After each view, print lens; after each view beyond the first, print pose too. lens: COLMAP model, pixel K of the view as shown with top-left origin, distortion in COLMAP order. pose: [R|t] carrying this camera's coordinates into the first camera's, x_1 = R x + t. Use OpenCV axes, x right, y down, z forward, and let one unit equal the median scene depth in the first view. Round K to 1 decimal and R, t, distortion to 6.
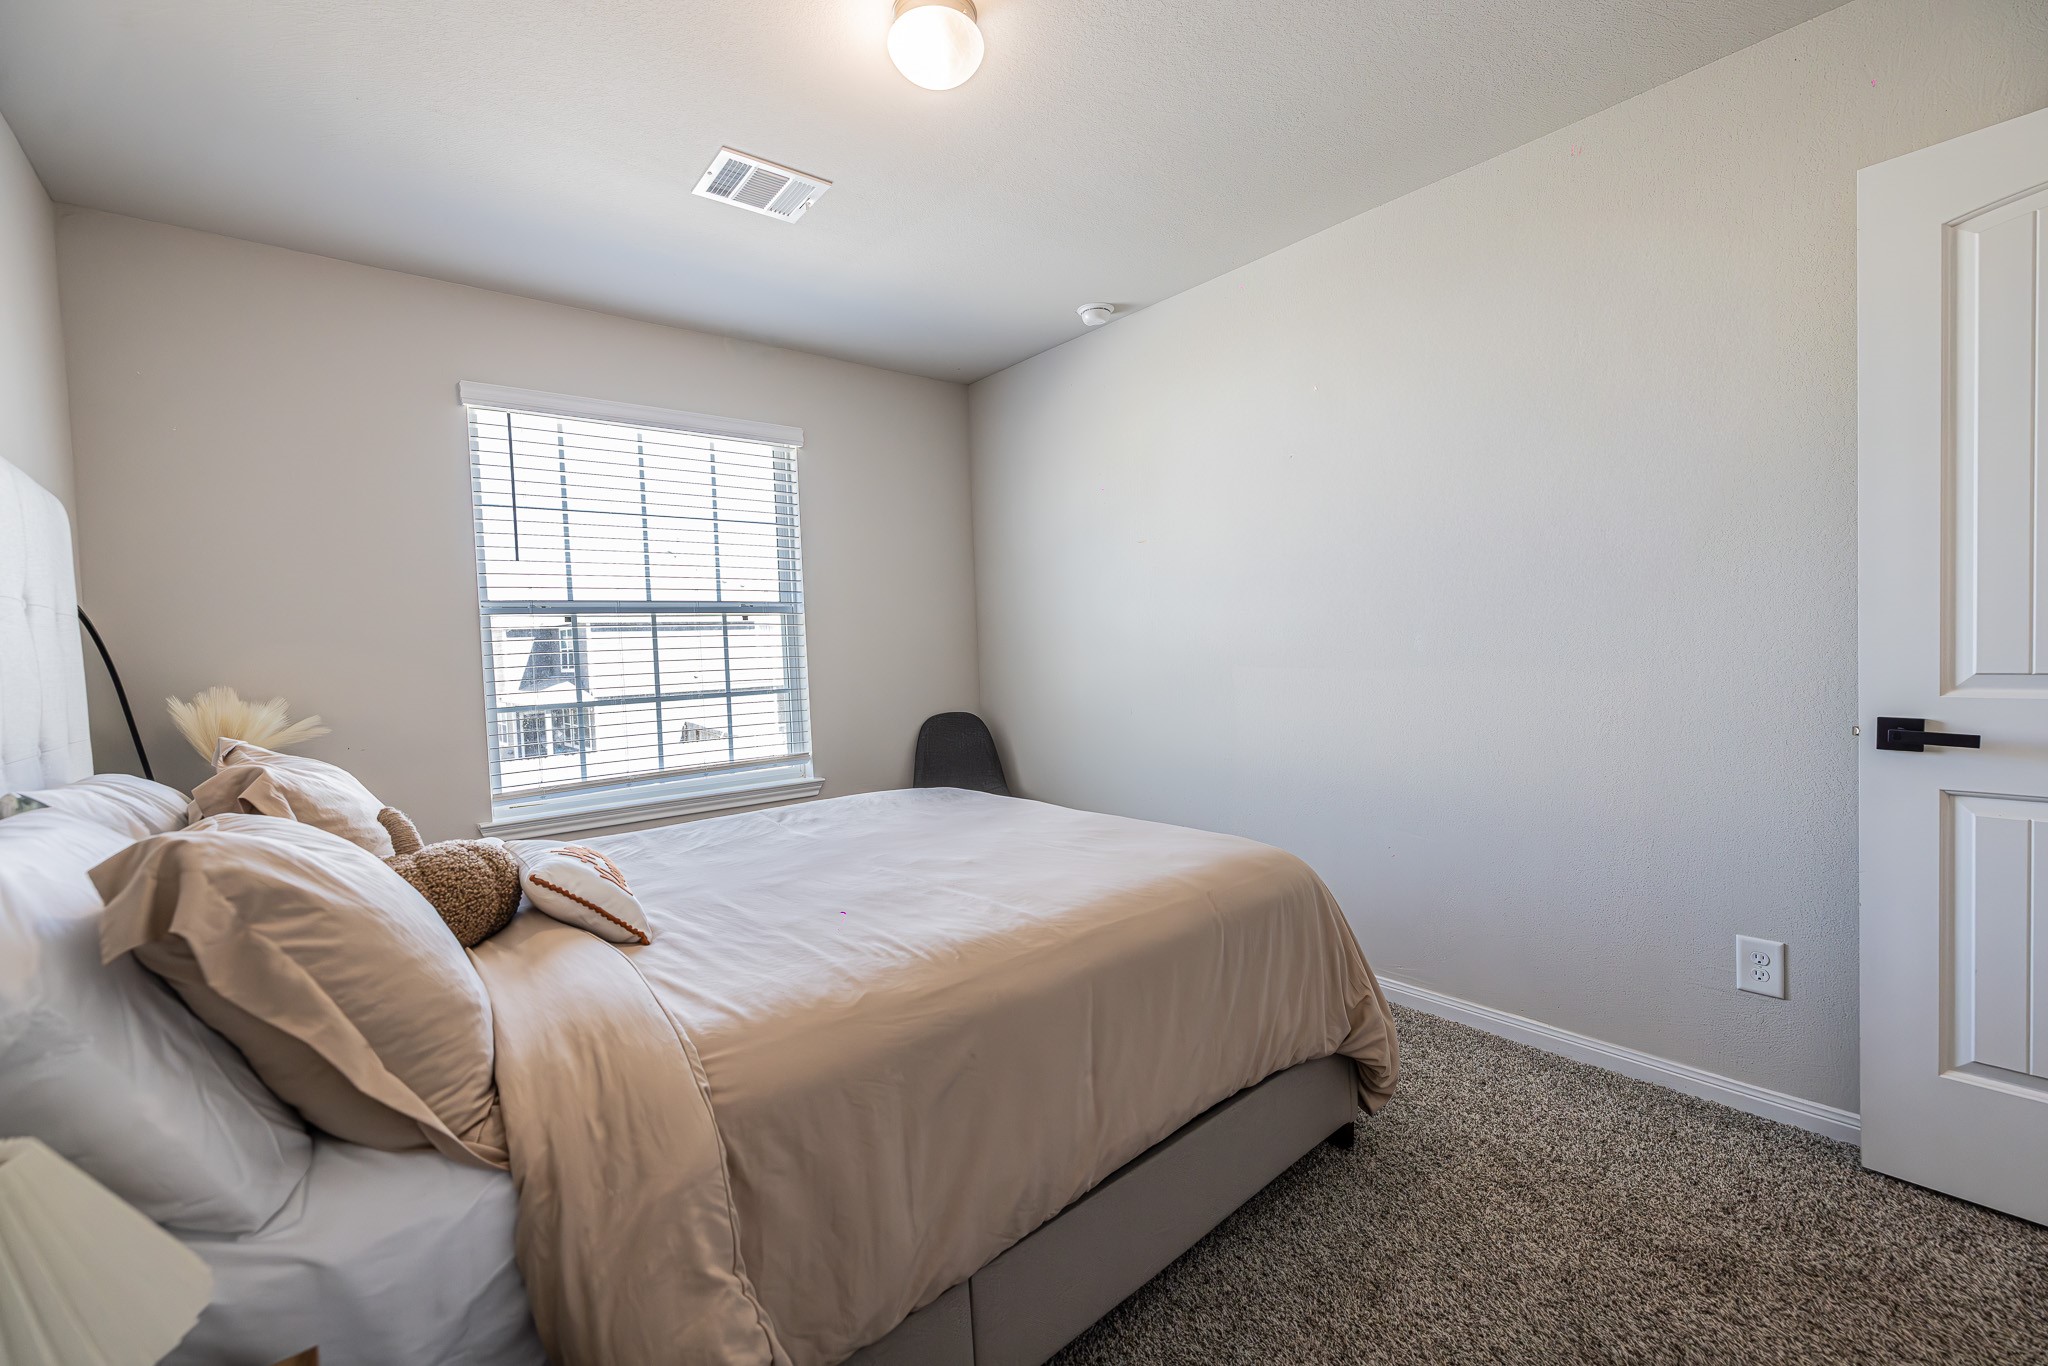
lens RADIAL K [[863.9, 0, 1033.6], [0, 863.9, 660.7], [0, 0, 1]] dist [-0.024476, -0.000044]
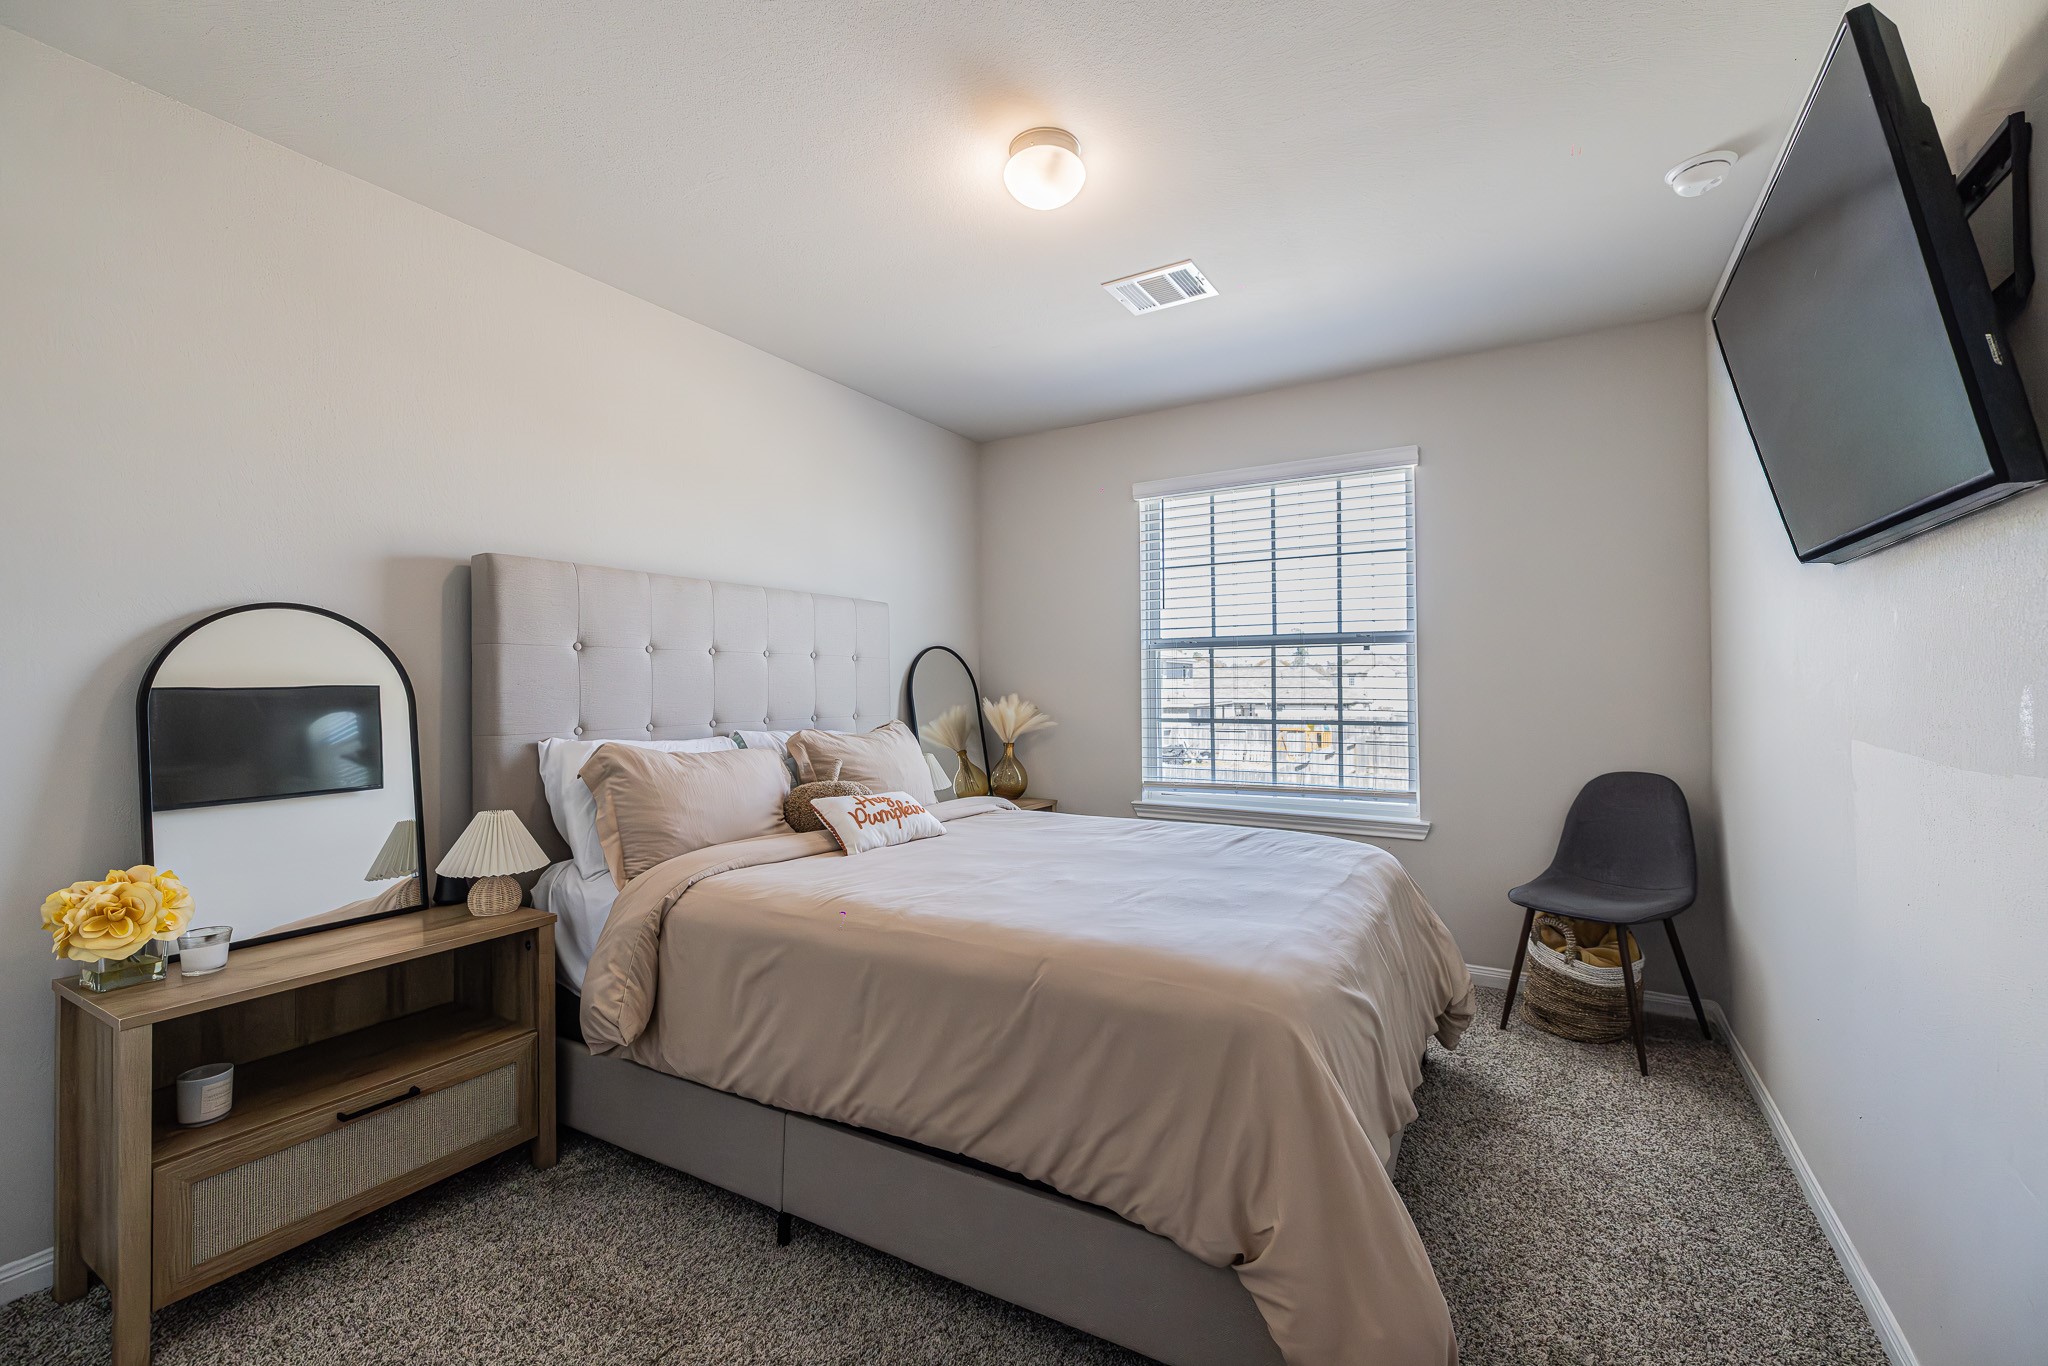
lens RADIAL K [[847.9, 0, 1024.0], [0, 847.9, 683.0], [0, 0, 1]] dist [-0.000122, -0.000025]
pose [[0.327251, 0.027942, -0.944524, 0.533135], [-0.028500, 0.999400, 0.019690, -0.019968], [0.944508, 0.020475, 0.327851, 0.341966]]
